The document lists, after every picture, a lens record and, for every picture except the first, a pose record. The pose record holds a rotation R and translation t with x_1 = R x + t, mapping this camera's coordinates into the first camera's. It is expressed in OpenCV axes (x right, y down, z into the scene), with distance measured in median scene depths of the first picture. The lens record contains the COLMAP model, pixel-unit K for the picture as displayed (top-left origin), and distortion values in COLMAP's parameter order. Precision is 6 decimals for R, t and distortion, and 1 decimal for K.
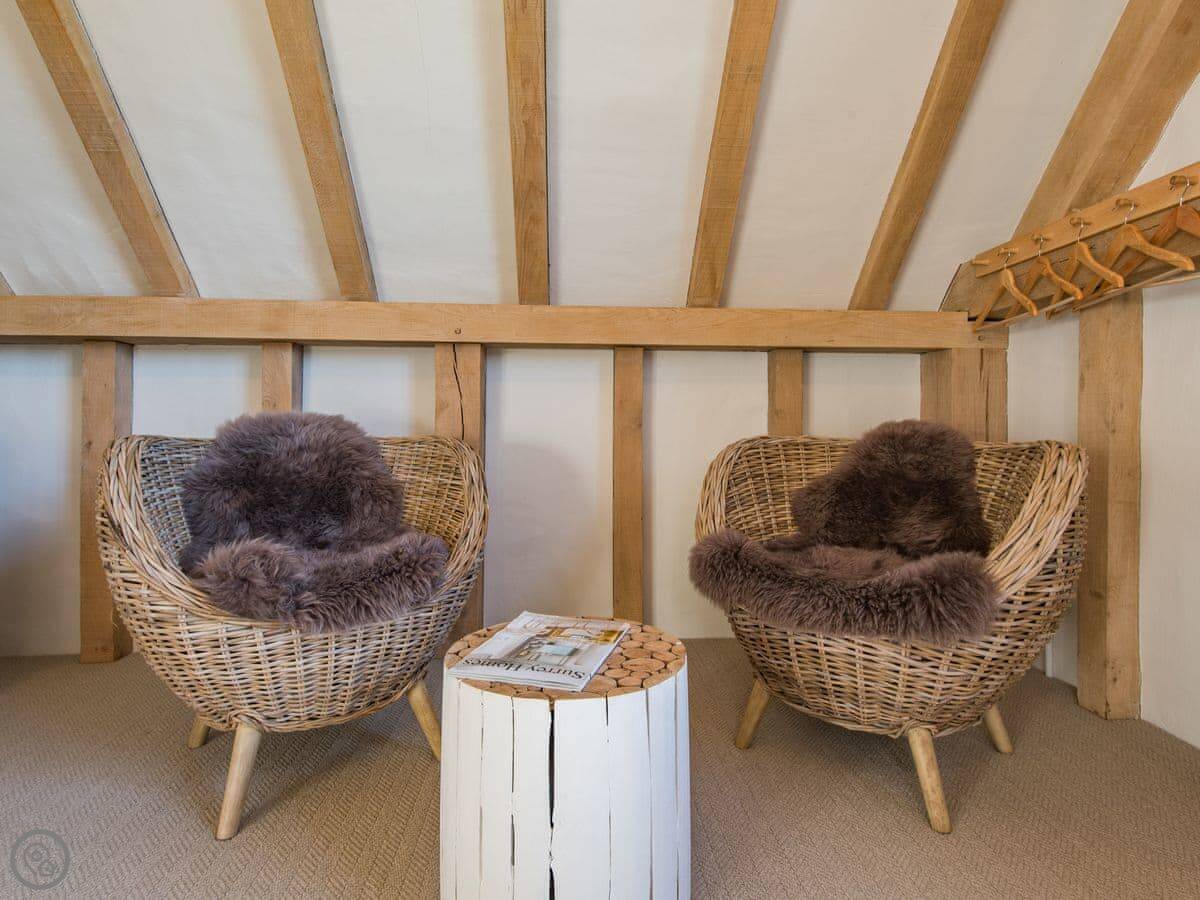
lens RADIAL K [[638.9, 0, 599.0], [0, 638.9, 431.3], [0, 0, 1]] dist [0.006462, 0.000001]
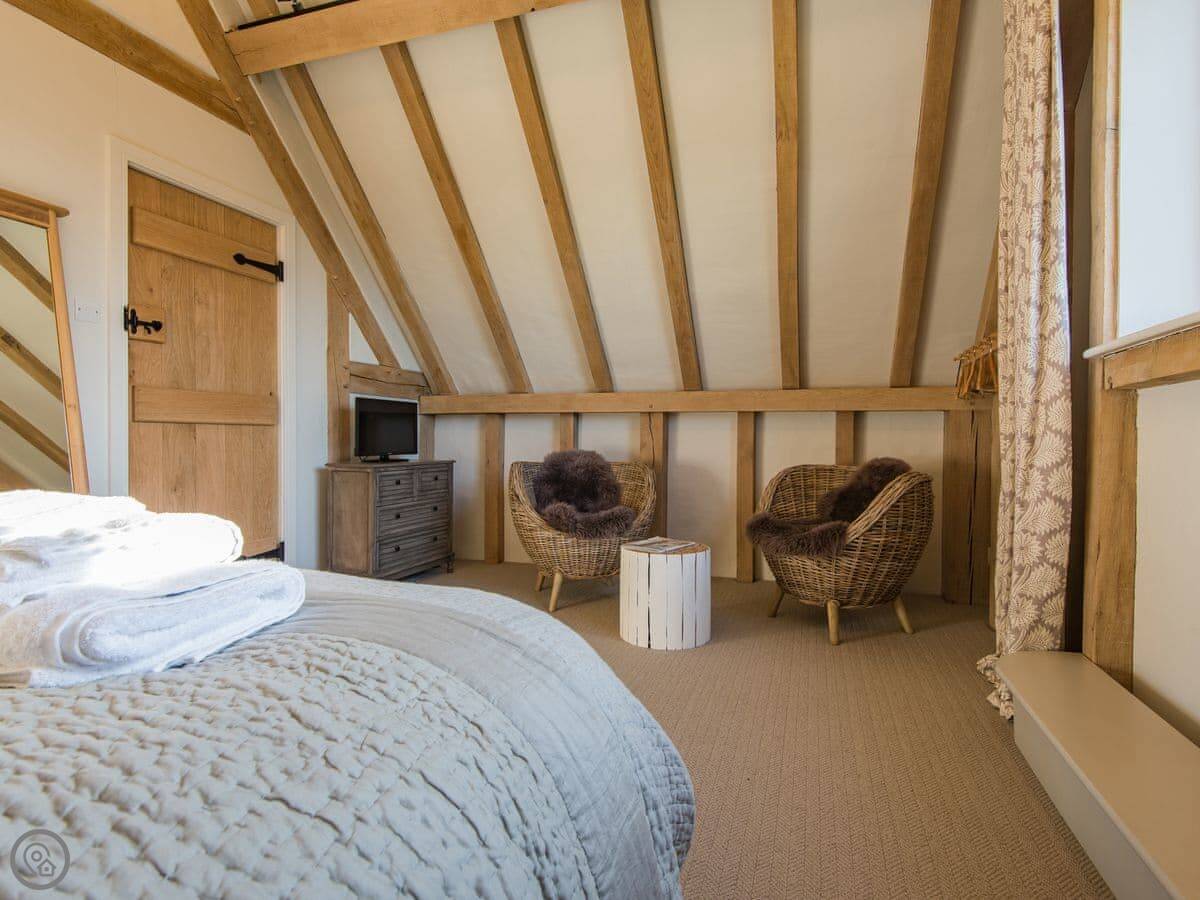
lens RADIAL K [[638.9, 0, 599.0], [0, 638.9, 431.3], [0, 0, 1]] dist [0.006462, 0.000001]
pose [[0.920149, -0.001248, -0.391566, 0.448383], [-0.004193, 0.999906, -0.013039, -0.065040], [0.391546, 0.013639, 0.920058, -0.960121]]
